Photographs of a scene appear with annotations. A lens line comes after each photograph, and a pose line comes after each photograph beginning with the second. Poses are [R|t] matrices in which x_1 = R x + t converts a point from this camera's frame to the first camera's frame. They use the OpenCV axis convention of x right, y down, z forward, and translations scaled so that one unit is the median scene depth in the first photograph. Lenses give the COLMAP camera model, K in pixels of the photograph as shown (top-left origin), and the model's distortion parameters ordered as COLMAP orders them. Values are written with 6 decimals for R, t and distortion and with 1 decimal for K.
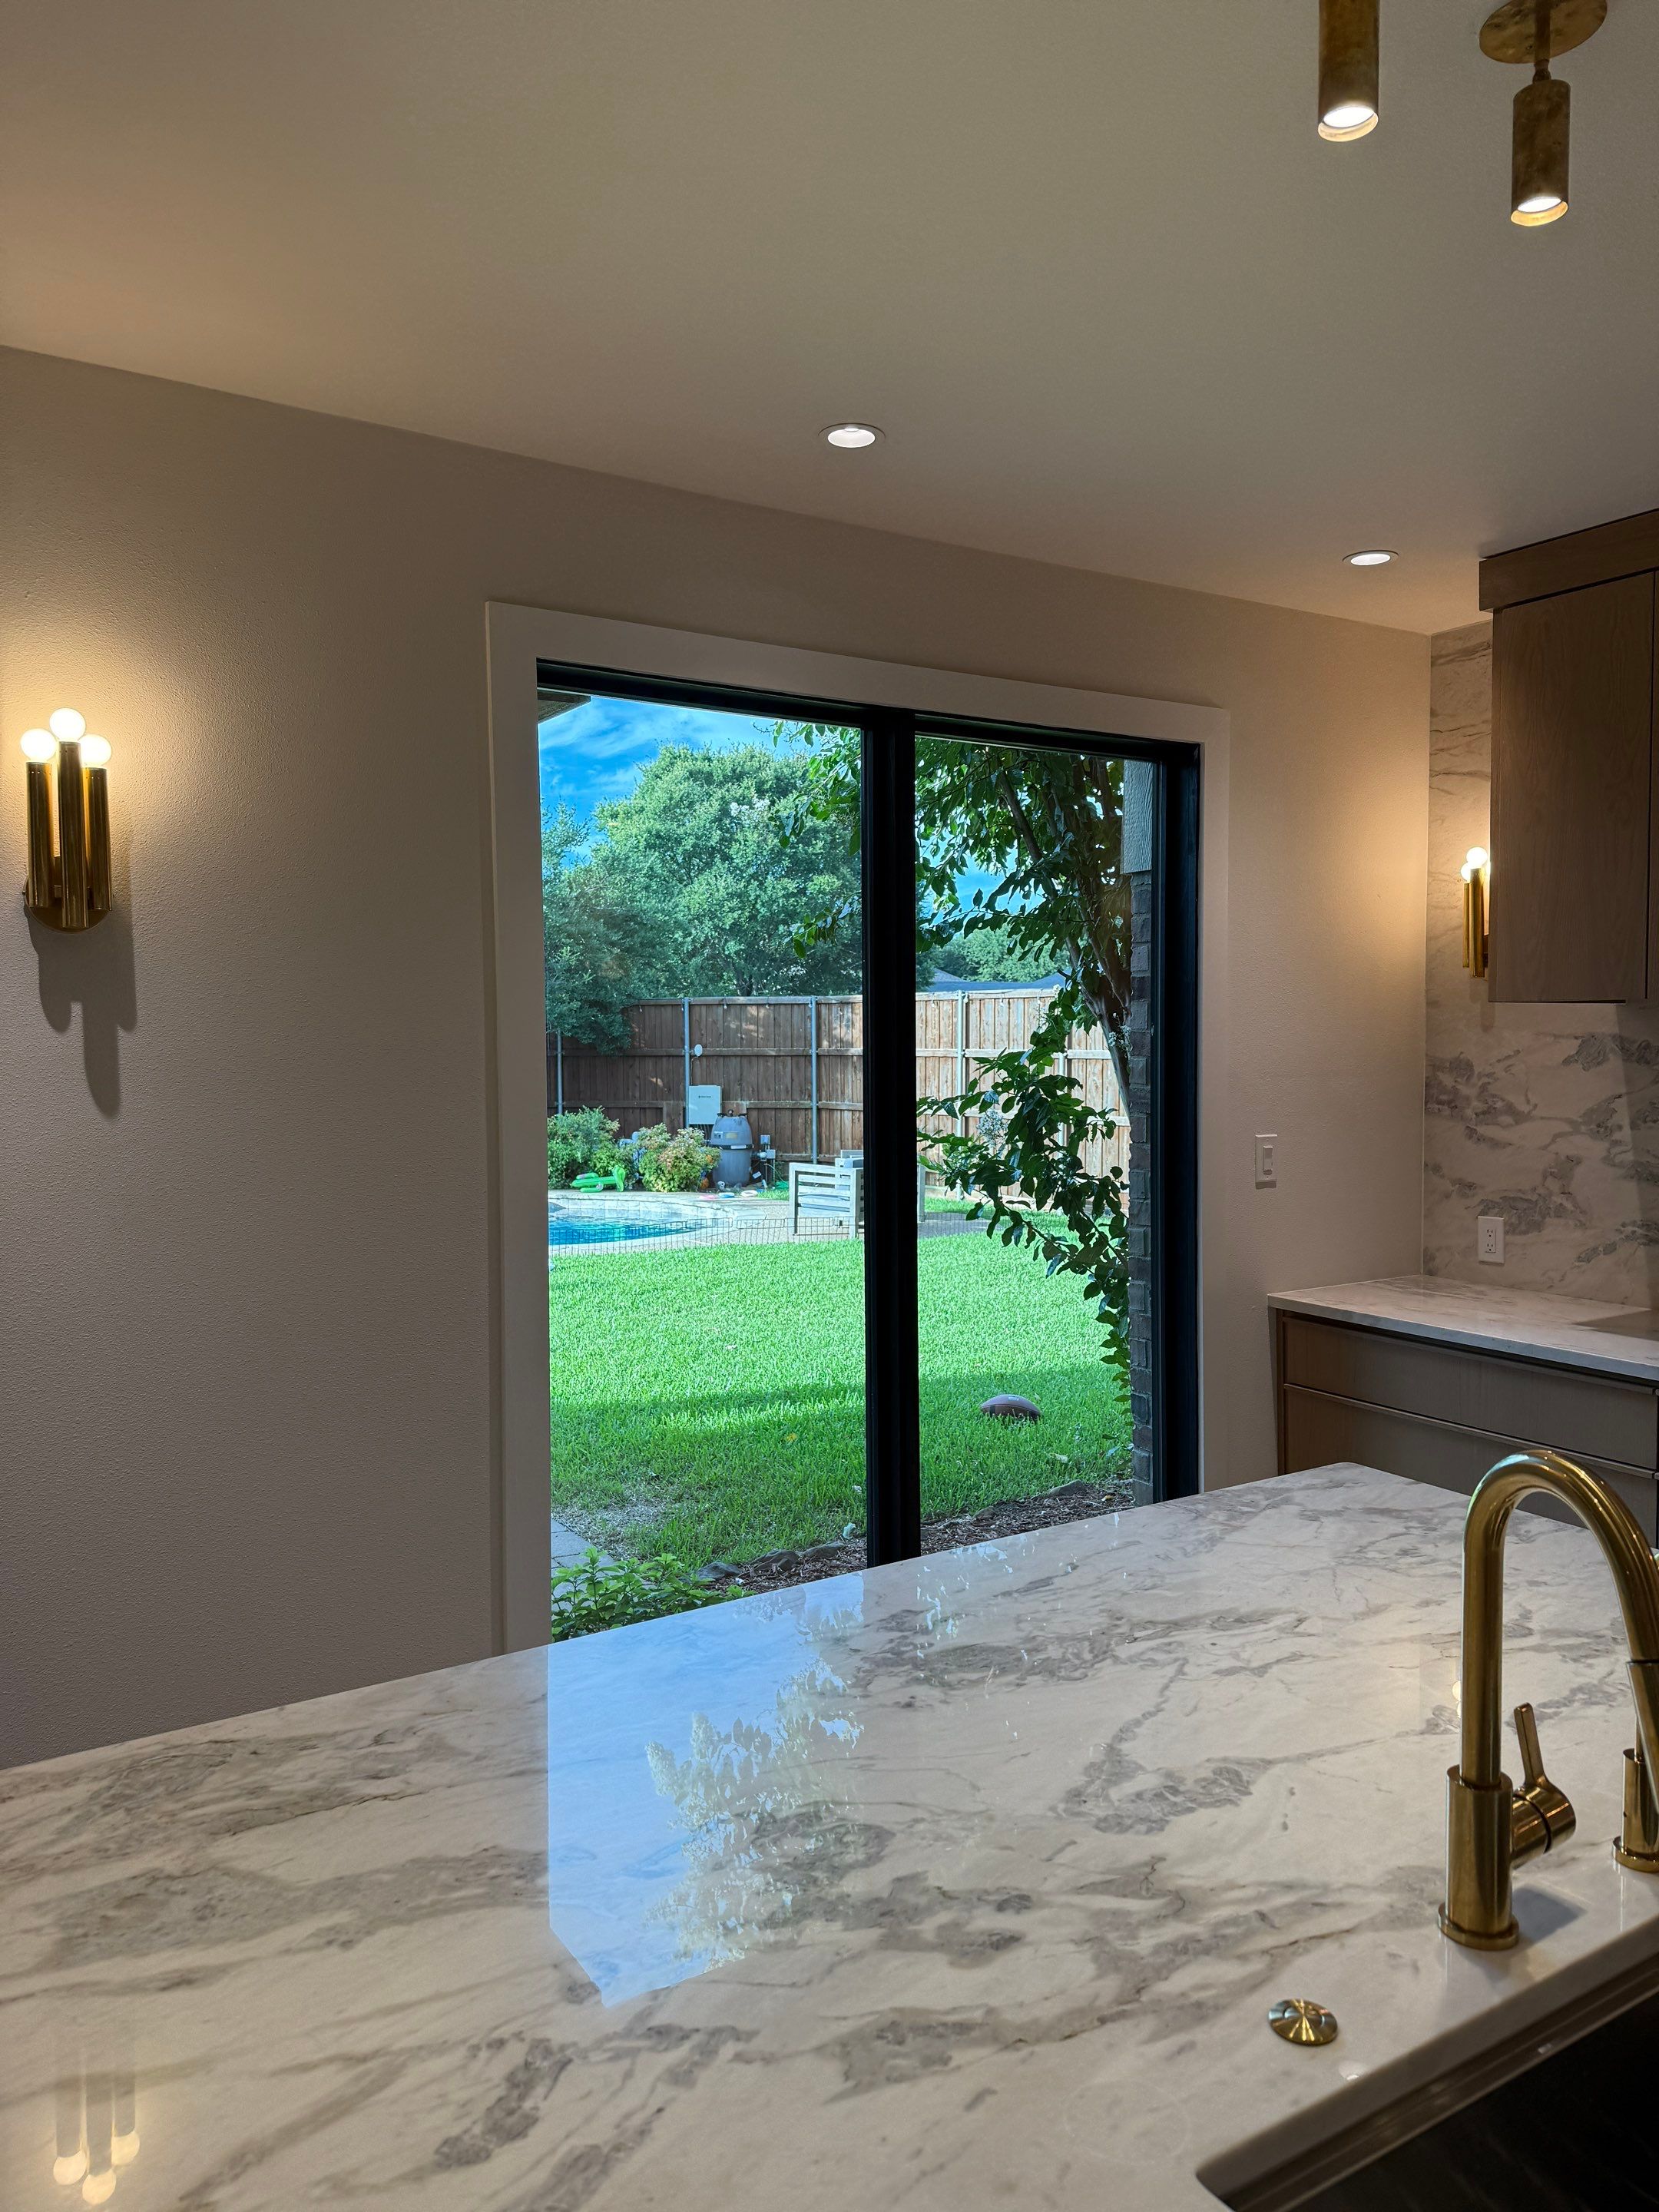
lens RADIAL K [[1538.4, 0, 851.4], [0, 1538.4, 1102.7], [0, 0, 1]] dist [0.089930, -0.101206]
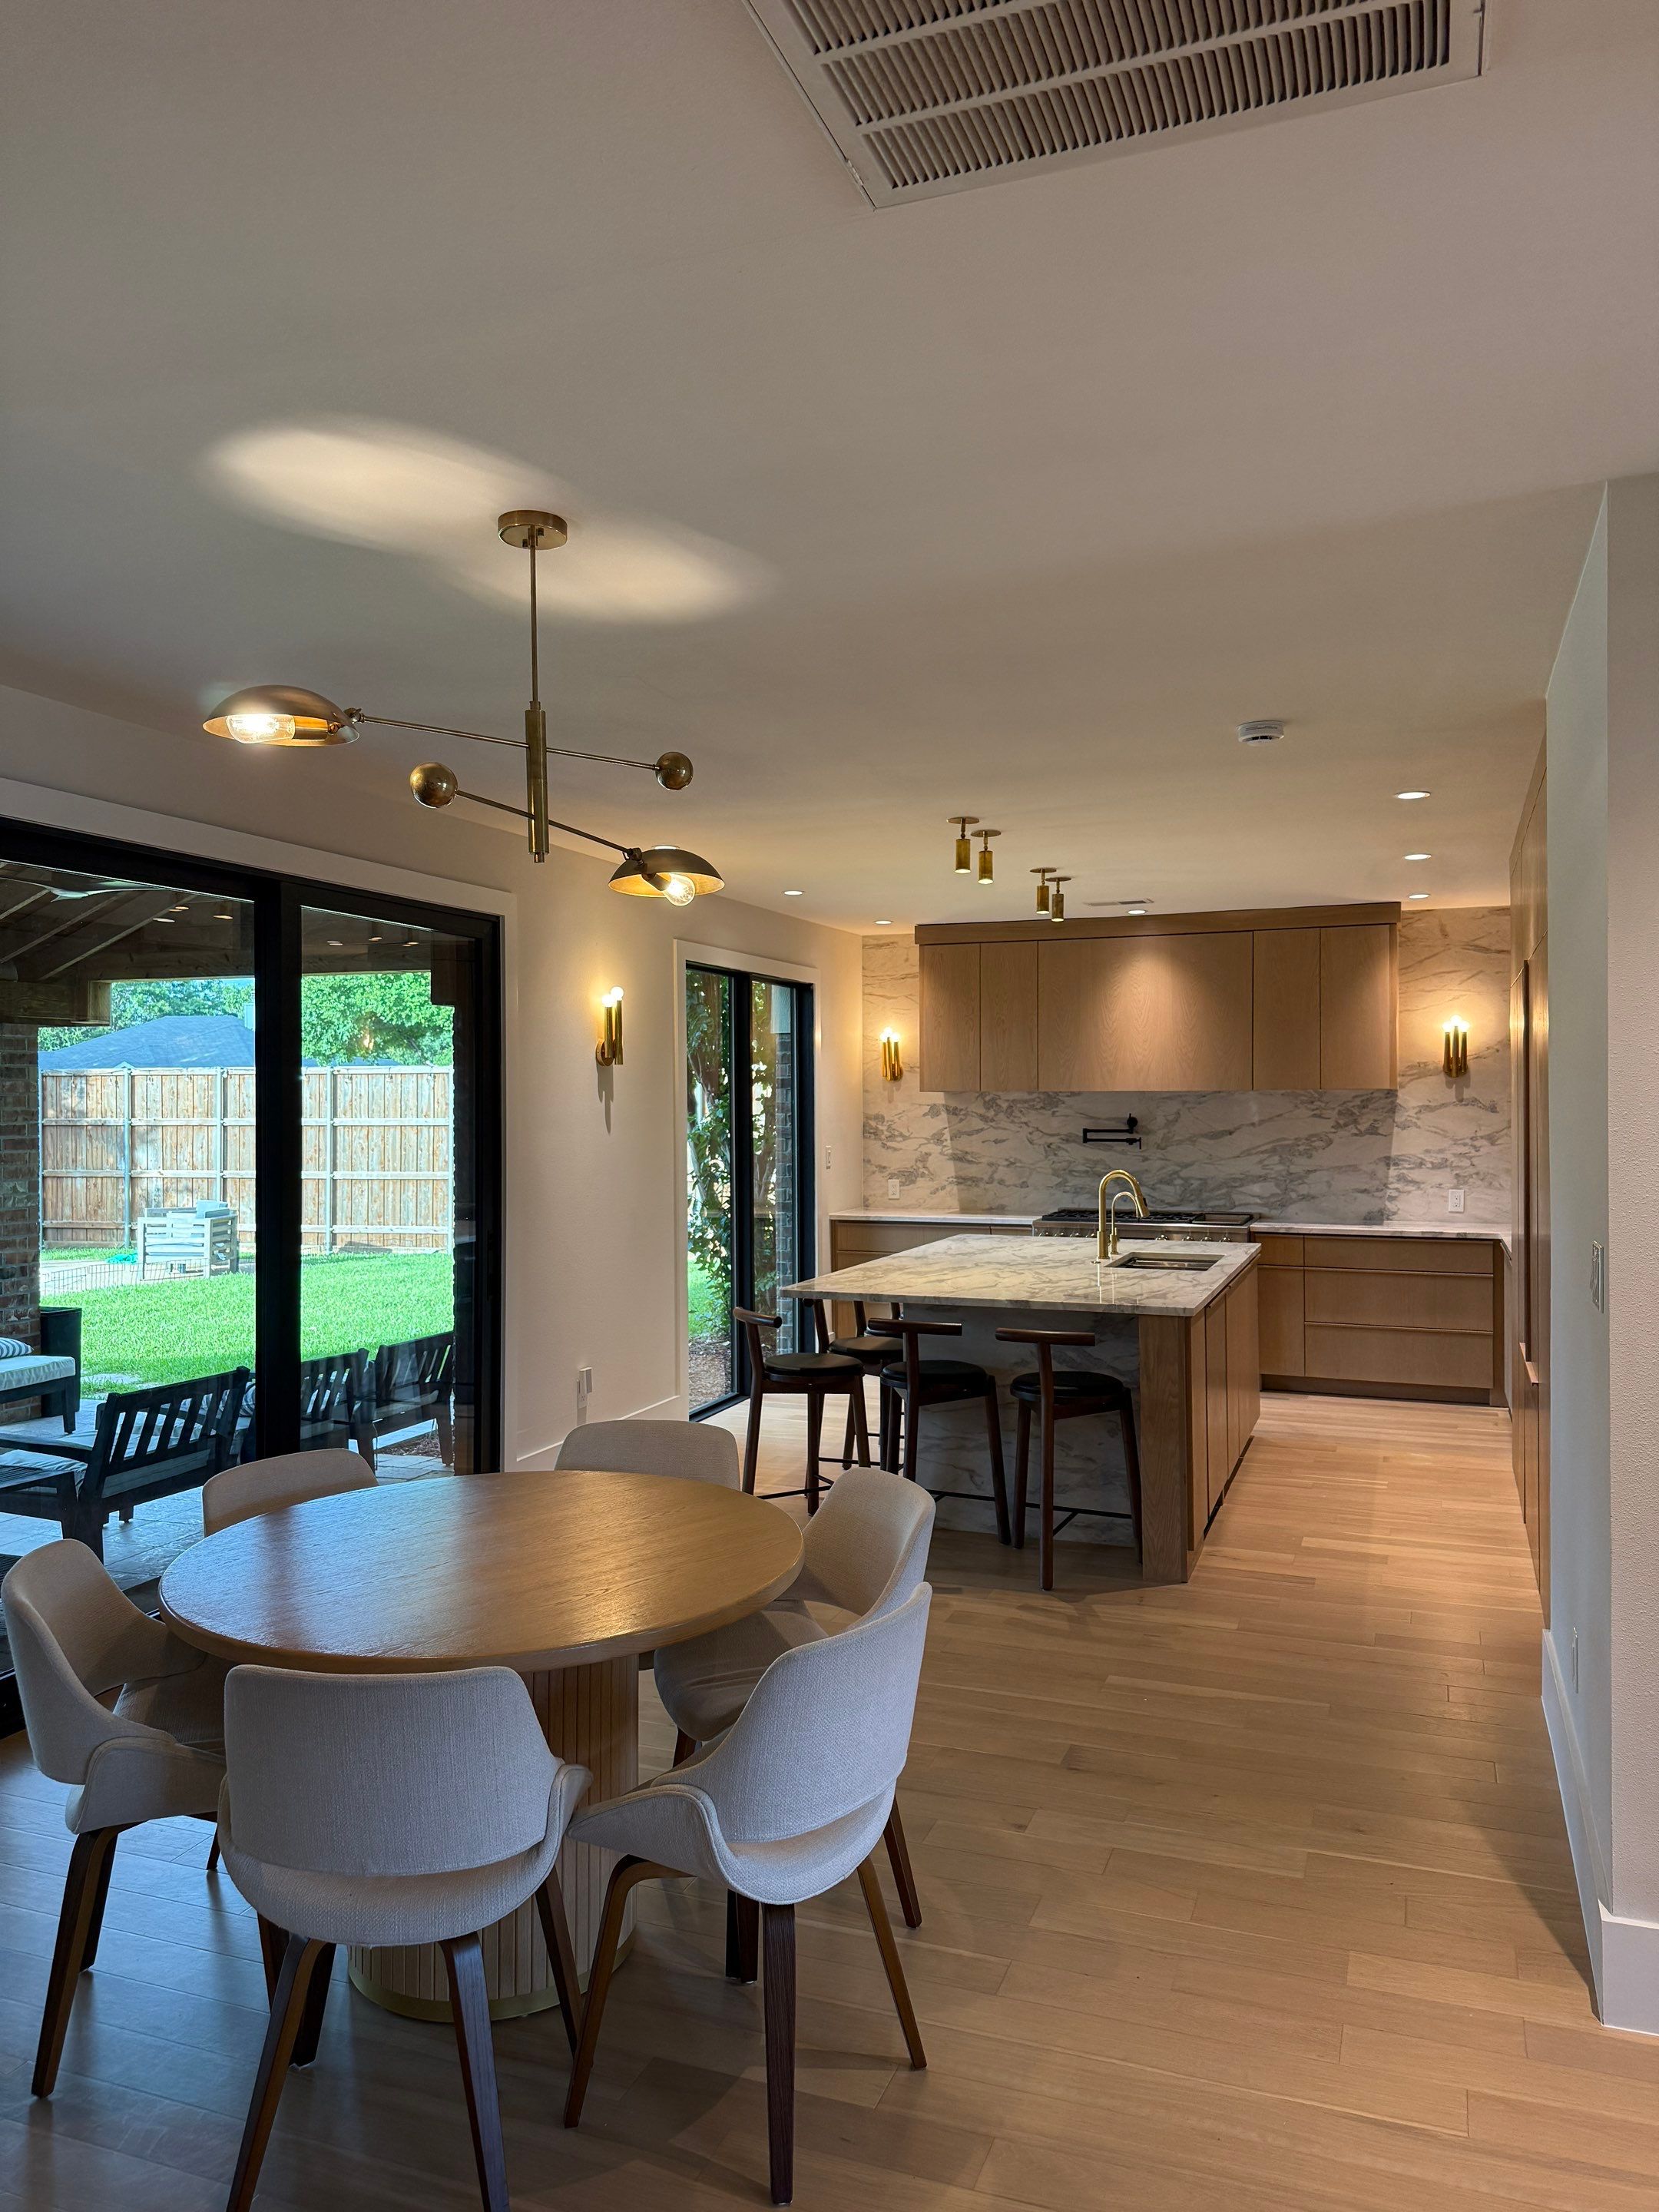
lens RADIAL K [[1538.4, 0, 826.3], [0, 1538.4, 1096.9], [0, 0, 1]] dist [0.089930, -0.101206]
pose [[0.803763, 0.001877, 0.594947, -1.058342], [0.028166, 0.998754, -0.041203, 0.039337], [-0.594283, 0.049875, 0.802708, -0.826624]]
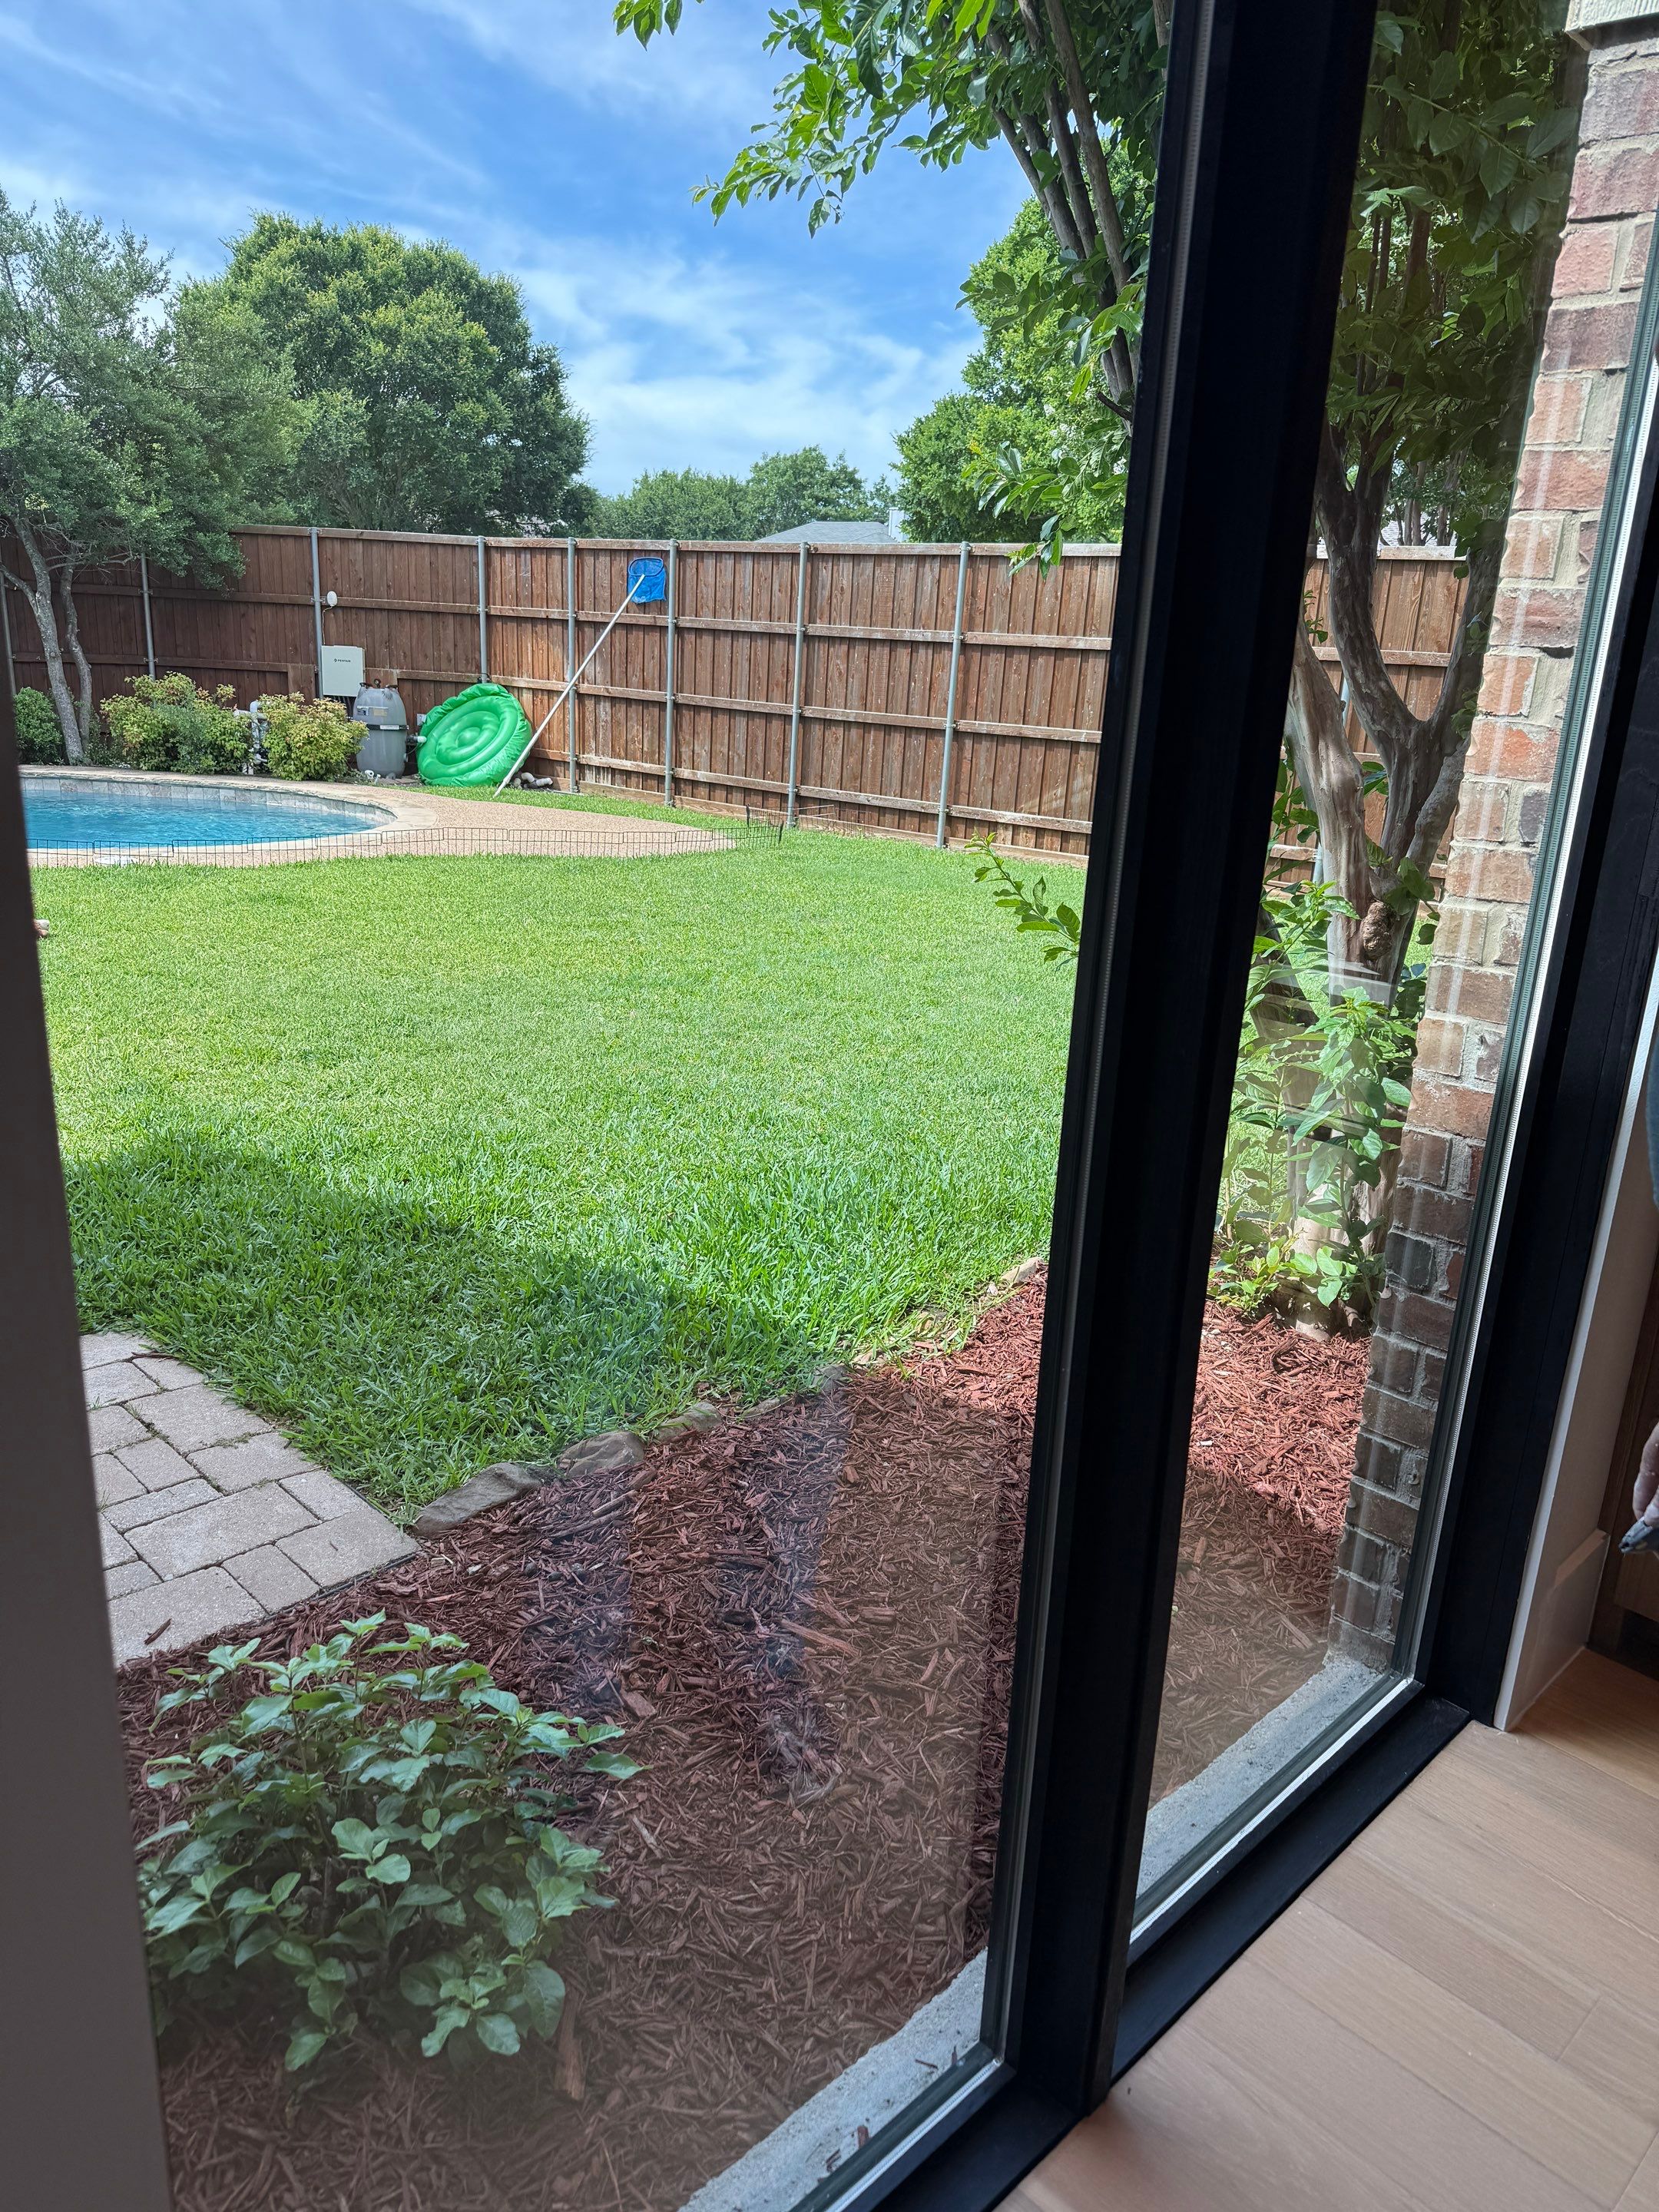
lens RADIAL K [[1538.4, 0, 821.2], [0, 1538.4, 1109.3], [0, 0, 1]] dist [0.089930, -0.101206]
pose [[0.979110, -0.009636, 0.203101, -0.085113], [-0.043357, 0.966009, 0.254847, 0.020453], [-0.198653, -0.258329, 0.945412, 0.552325]]
